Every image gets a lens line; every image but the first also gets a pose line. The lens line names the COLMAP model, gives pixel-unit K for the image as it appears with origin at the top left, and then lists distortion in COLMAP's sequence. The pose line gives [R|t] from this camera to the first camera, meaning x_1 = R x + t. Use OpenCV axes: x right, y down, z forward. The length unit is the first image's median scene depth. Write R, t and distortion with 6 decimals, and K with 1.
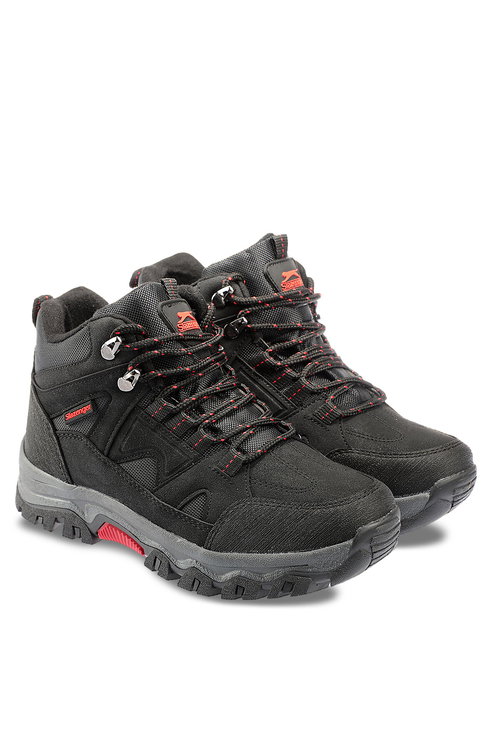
lens RADIAL K [[3874.1, 0, 250.1], [0, 3874.1, 375.6], [0, 0, 1]] dist [0.459914, 0.000000]
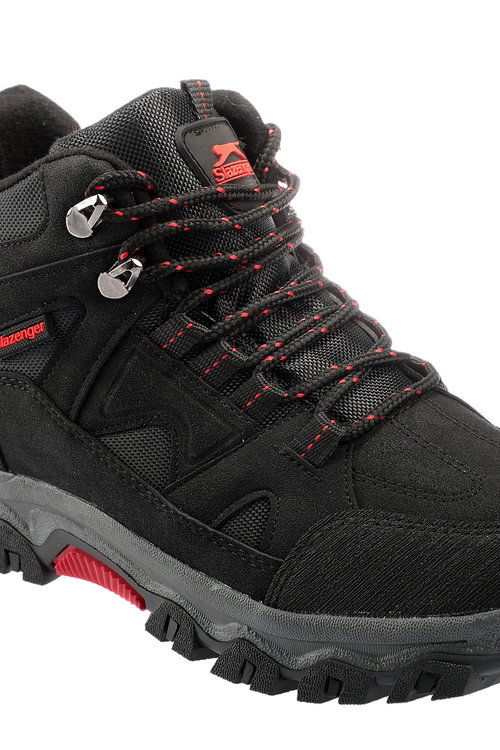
lens RADIAL K [[3874.1, 0, 249.9], [0, 3874.1, 373.7], [0, 0, 1]] dist [0.459914, 0.000000]
pose [[0.997028, 0.003945, 0.076938, -0.053723], [-0.013447, 0.992269, 0.123374, -0.050135], [-0.075856, -0.124042, 0.989373, 0.486065]]
